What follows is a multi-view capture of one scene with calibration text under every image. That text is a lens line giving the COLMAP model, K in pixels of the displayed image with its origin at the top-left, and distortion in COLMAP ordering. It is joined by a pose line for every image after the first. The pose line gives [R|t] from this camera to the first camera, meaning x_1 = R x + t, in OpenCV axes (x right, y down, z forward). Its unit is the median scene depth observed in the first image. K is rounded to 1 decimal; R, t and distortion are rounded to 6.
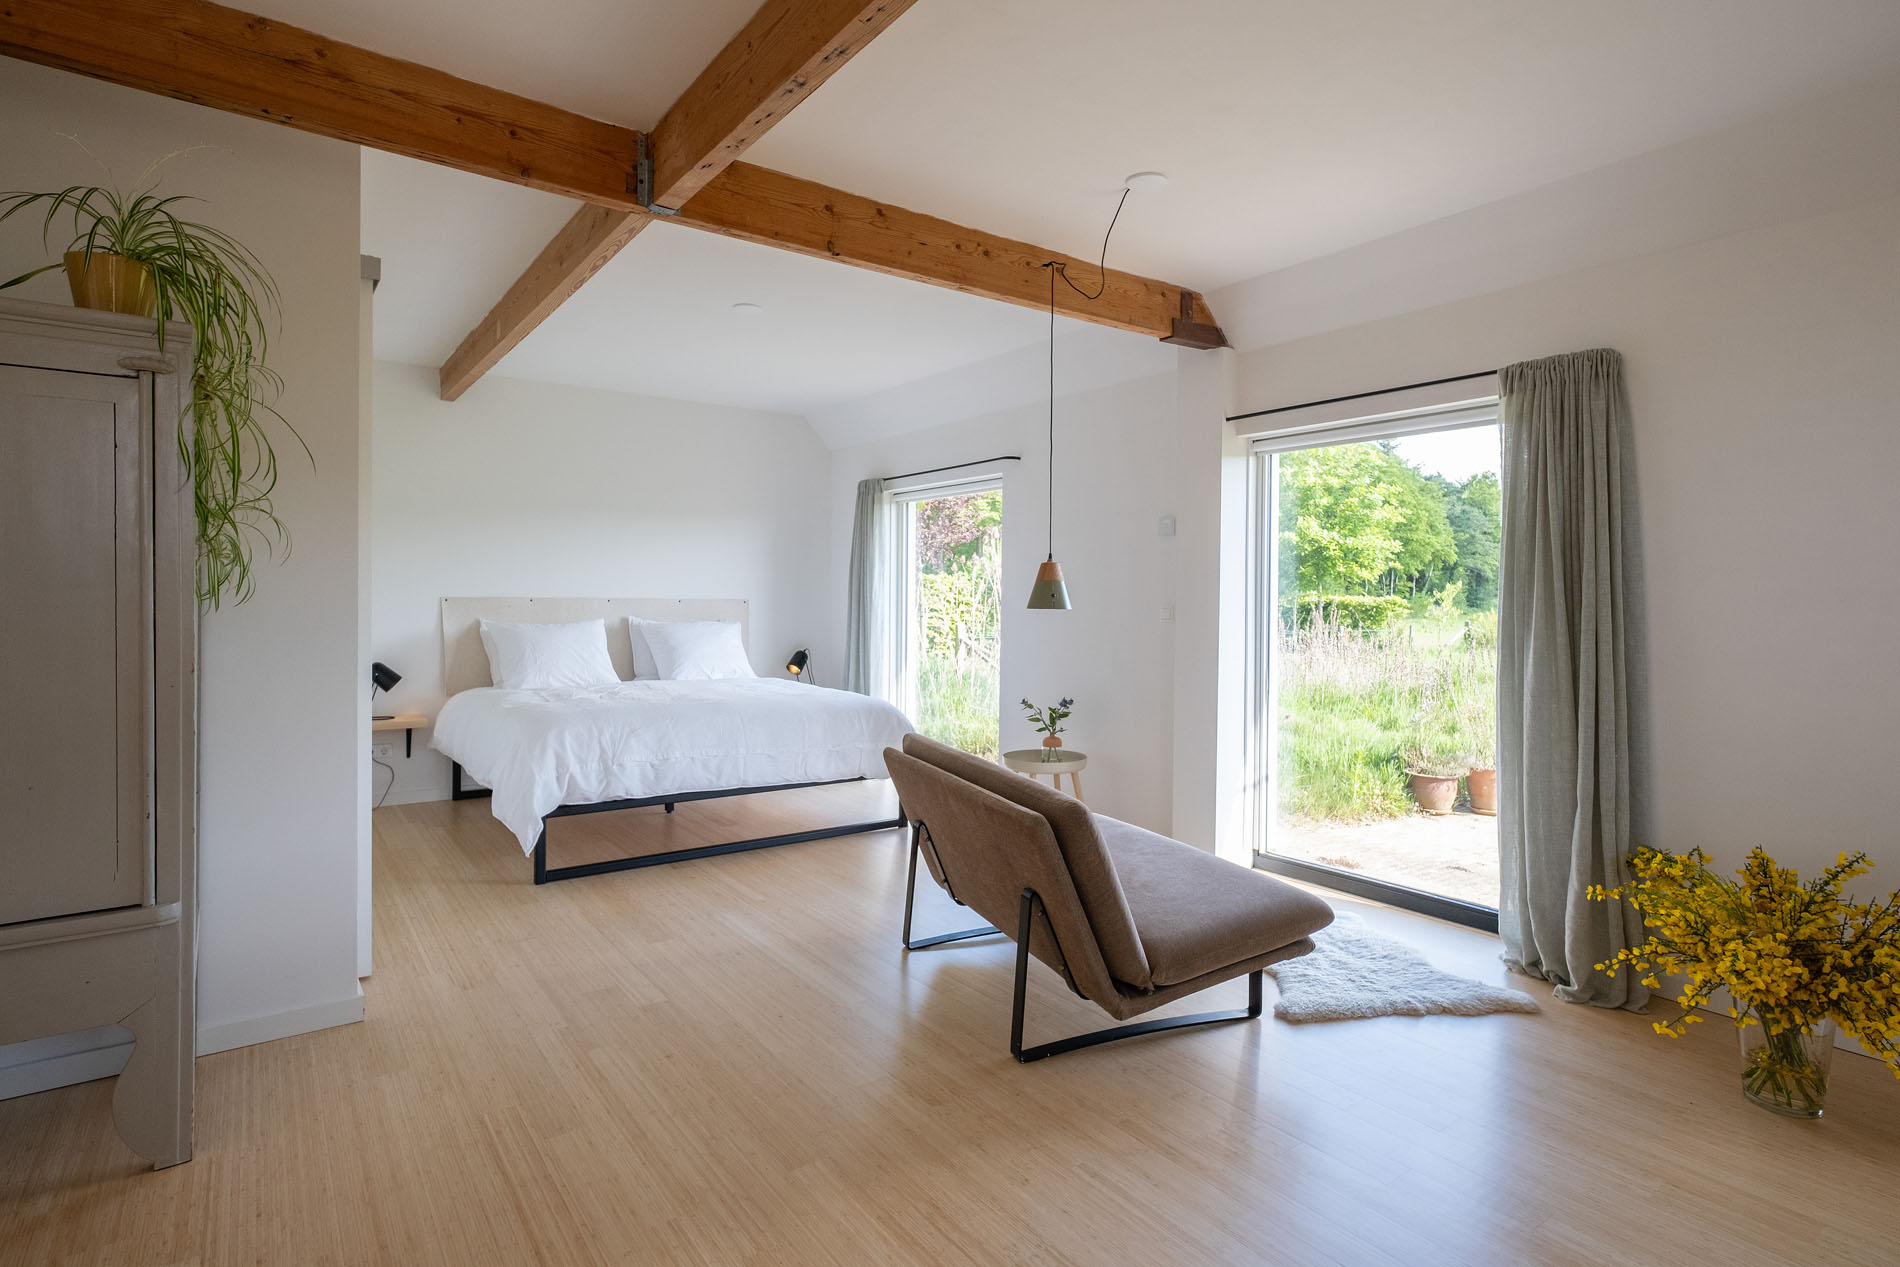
lens RADIAL K [[960.3, 0, 959.0], [0, 960.3, 610.1], [0, 0, 1]] dist [0.003526, 0.000734]
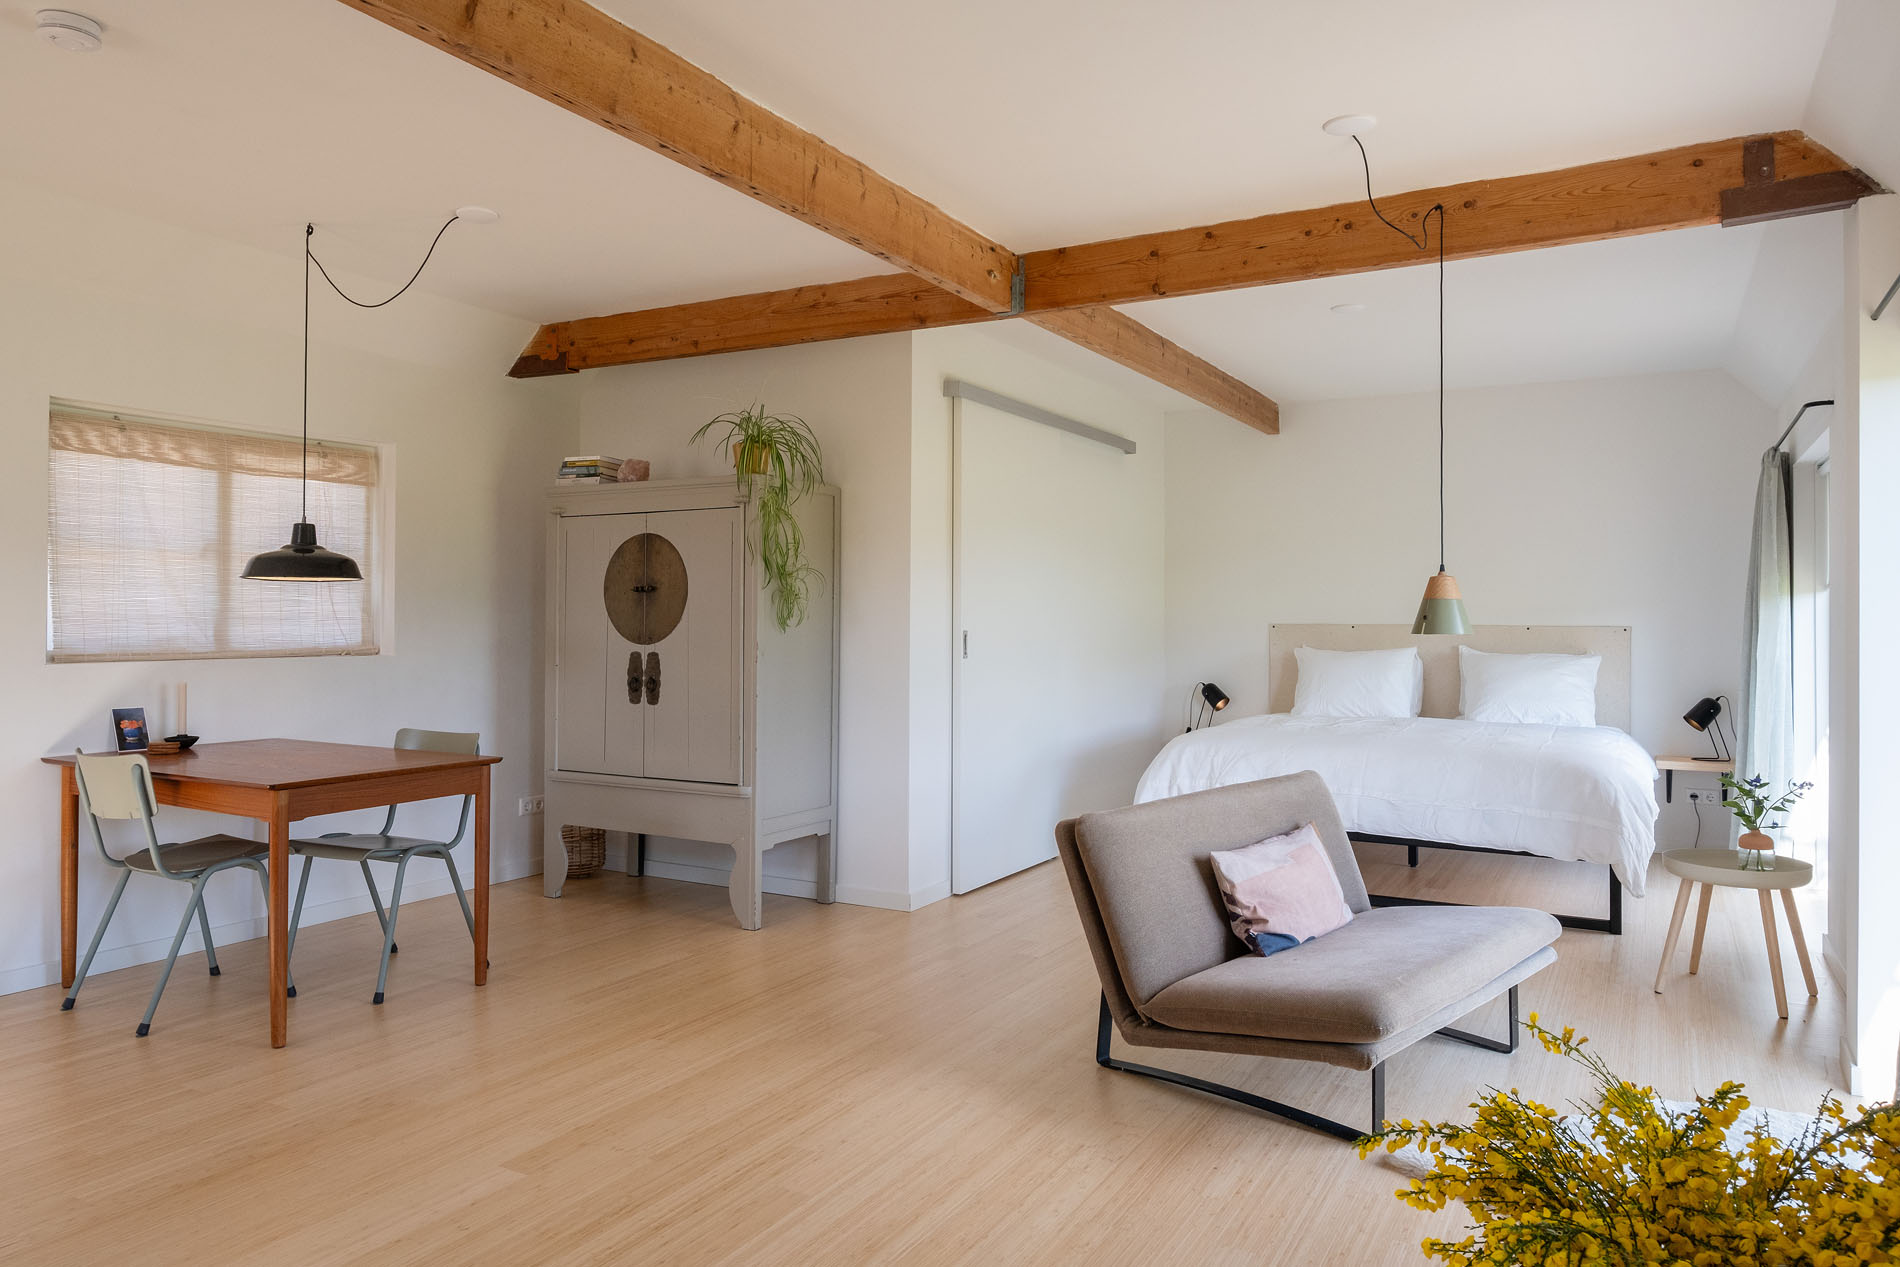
lens RADIAL K [[1254.2, 0, 932.3], [0, 1254.2, 603.1], [0, 0, 1]] dist [-0.001670, 0.002874]
pose [[0.407923, -0.017837, -0.912842, 0.778884], [-0.012033, 0.999617, -0.024910, 0.003806], [0.912937, 0.021146, 0.407553, 0.168425]]
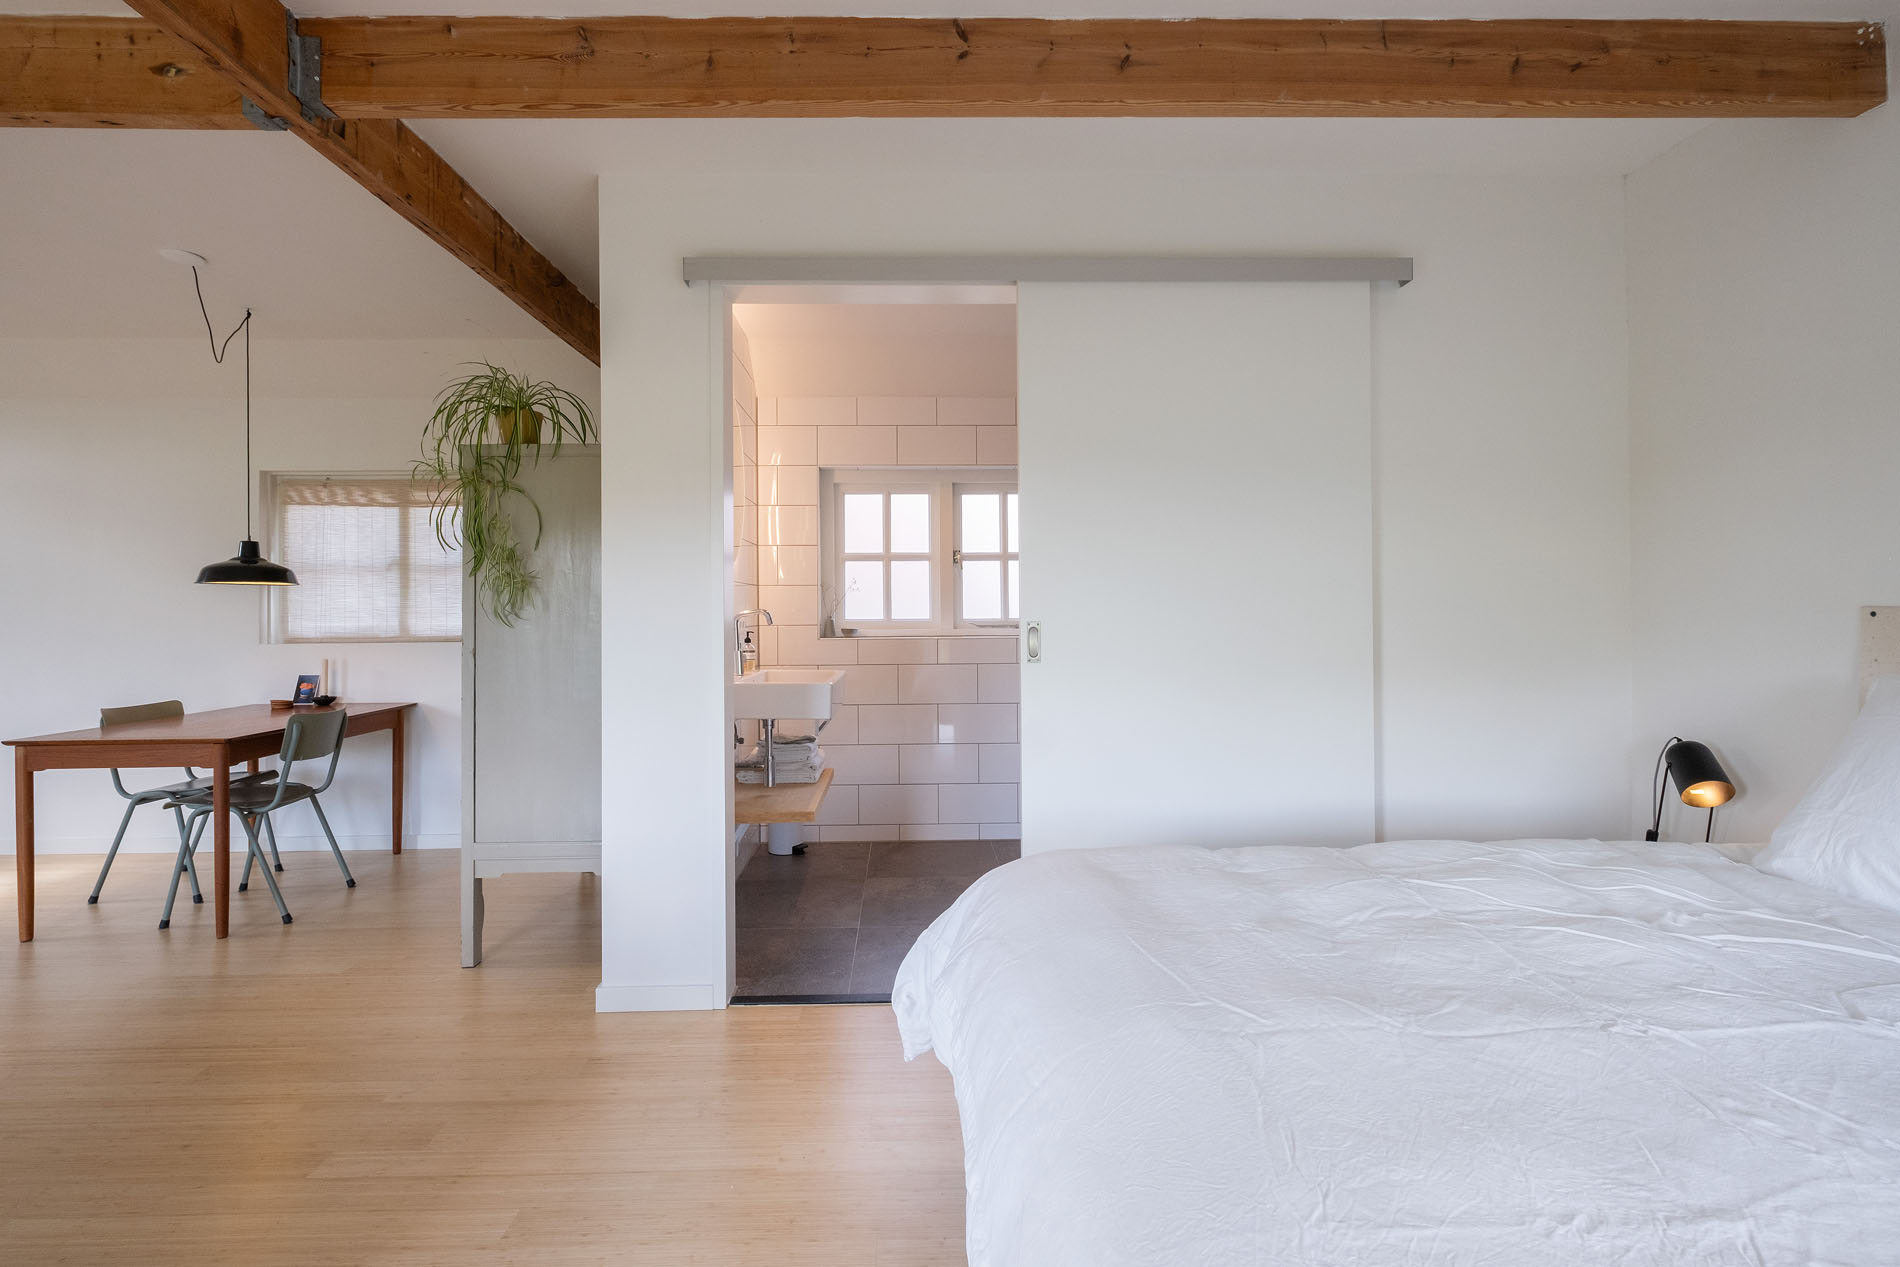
lens RADIAL K [[881.0, 0, 935.4], [0, 881.0, 606.9], [0, 0, 1]] dist [0.001268, 0.000593]
pose [[-0.571960, -0.002917, -0.820277, -0.021125], [-0.007463, 0.999971, 0.001648, -0.018379], [0.820248, 0.007064, -0.571965, 1.261763]]
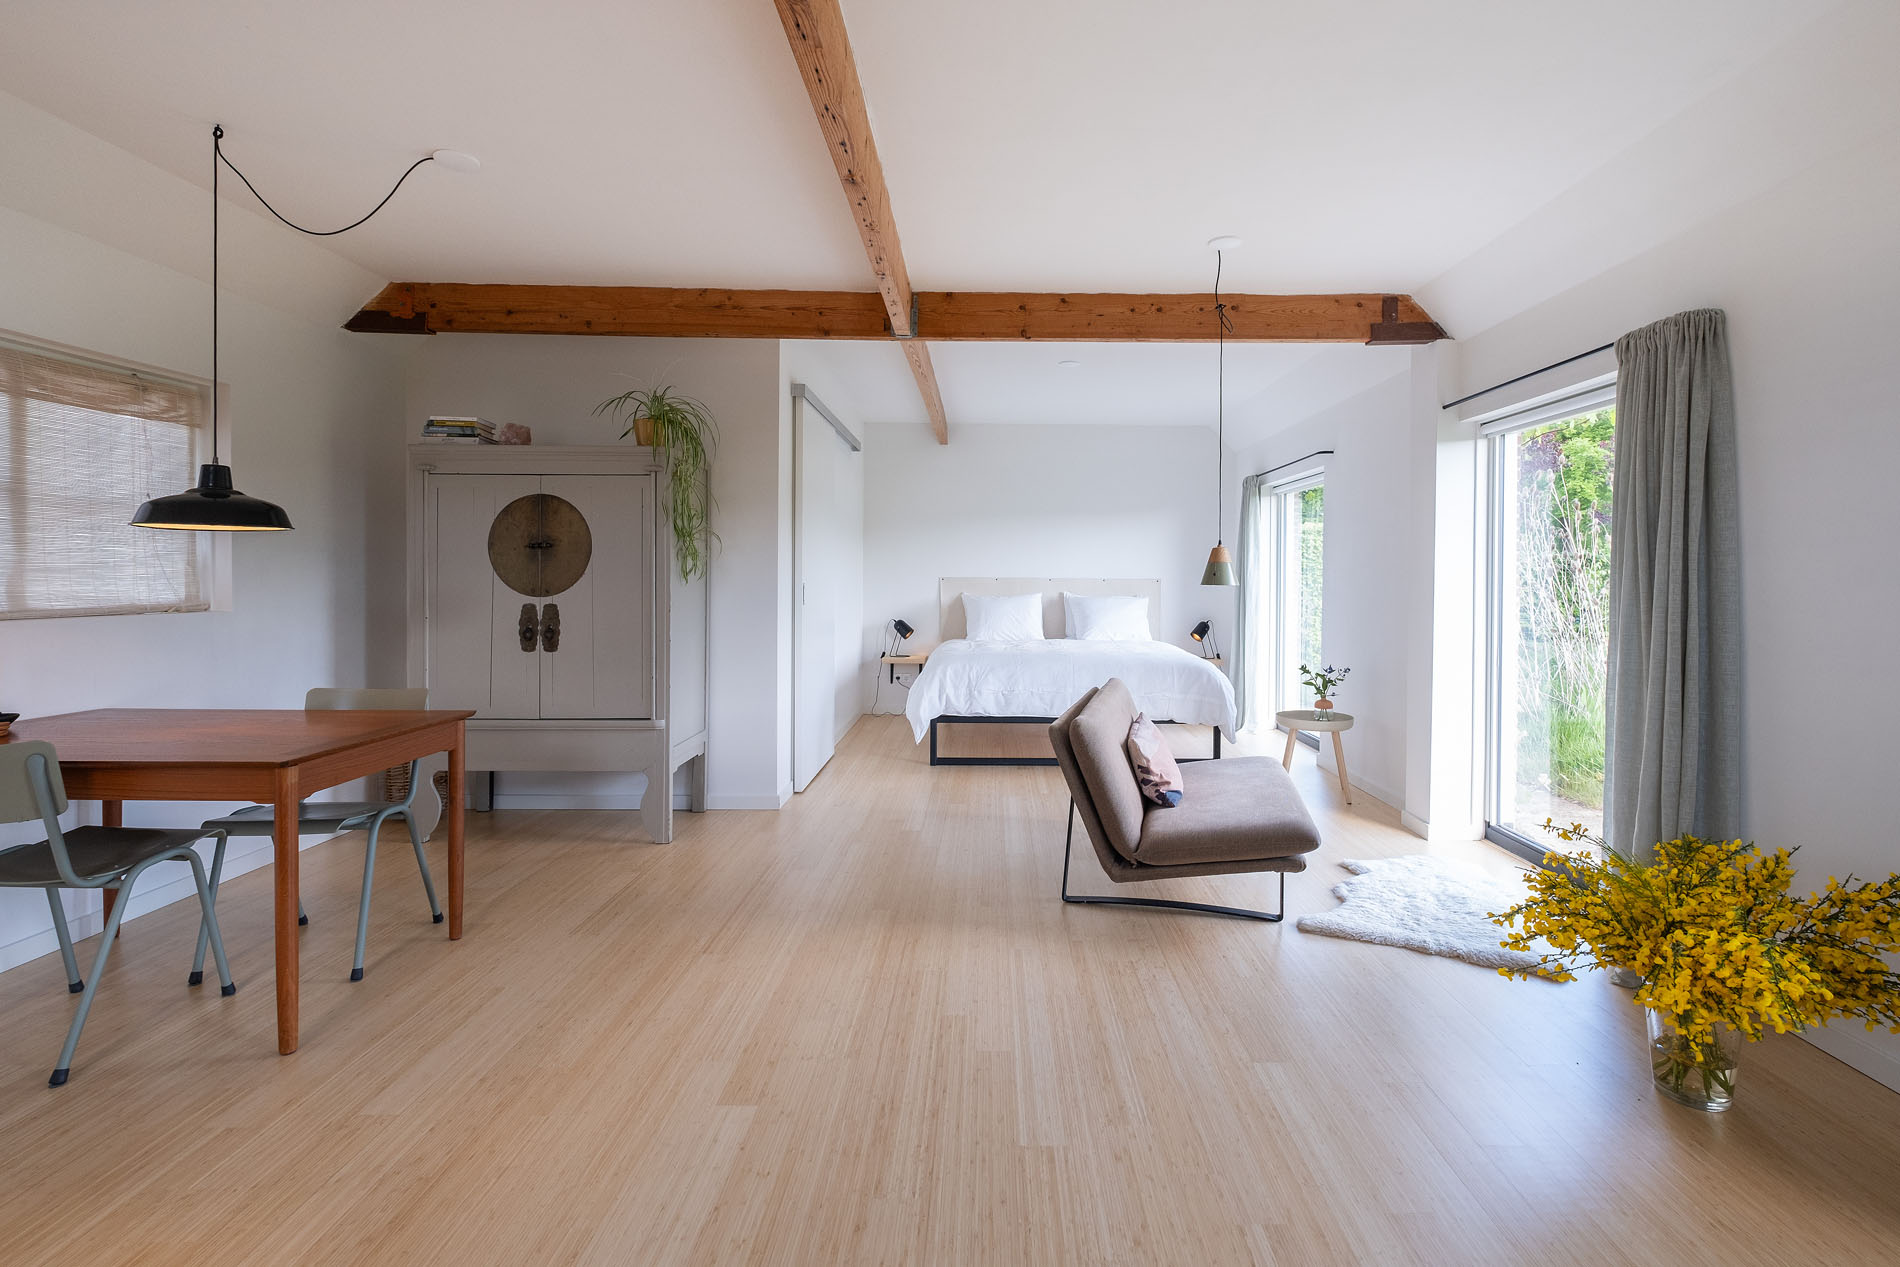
lens RADIAL K [[884.2, 0, 1000.2], [0, 884.2, 583.4], [0, 0, 1]] dist [0.001211, 0.000280]
pose [[0.813824, 0.002293, -0.581107, 0.468753], [-0.007231, 0.999955, -0.006180, 0.005344], [0.581066, 0.009231, 0.813804, -0.077907]]
